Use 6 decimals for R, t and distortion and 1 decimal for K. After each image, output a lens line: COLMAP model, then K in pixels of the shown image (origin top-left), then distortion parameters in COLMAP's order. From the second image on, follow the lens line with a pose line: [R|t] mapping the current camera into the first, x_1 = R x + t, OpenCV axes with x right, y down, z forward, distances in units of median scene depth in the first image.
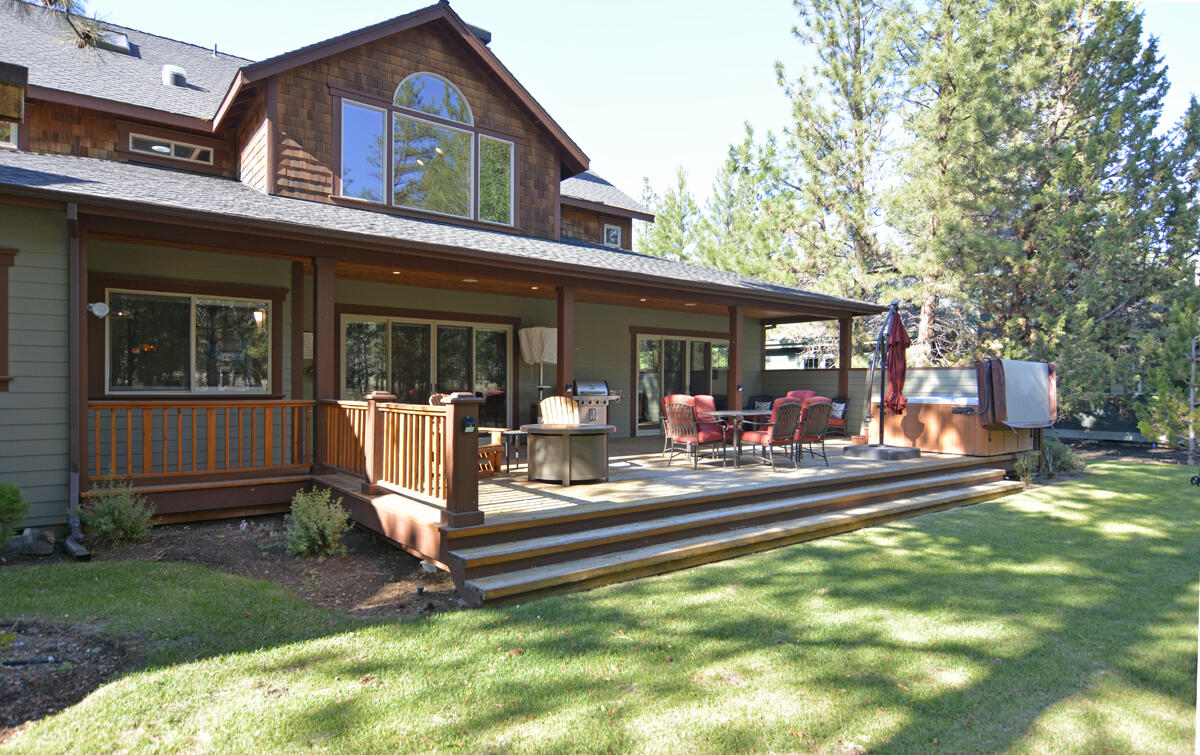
lens RADIAL K [[684.0, 0, 600.0], [0, 684.0, 377.5], [0, 0, 1]] dist [-0.000785, -0.000075]
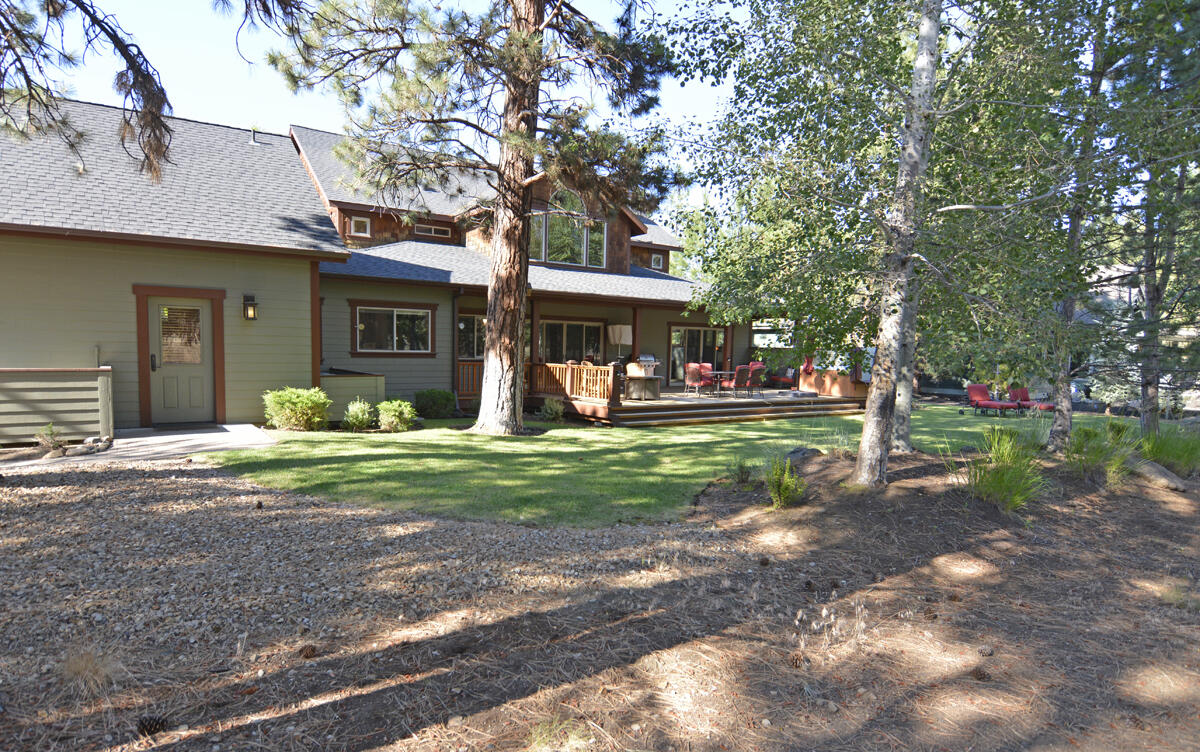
lens RADIAL K [[632.4, 0, 600.0], [0, 632.4, 376.0], [0, 0, 1]] dist [-0.000326, -0.000019]
pose [[0.998525, 0.019346, -0.050735, -0.056465], [-0.016474, 0.998270, 0.056442, -0.033458], [0.051739, -0.055523, 0.997116, -0.798545]]
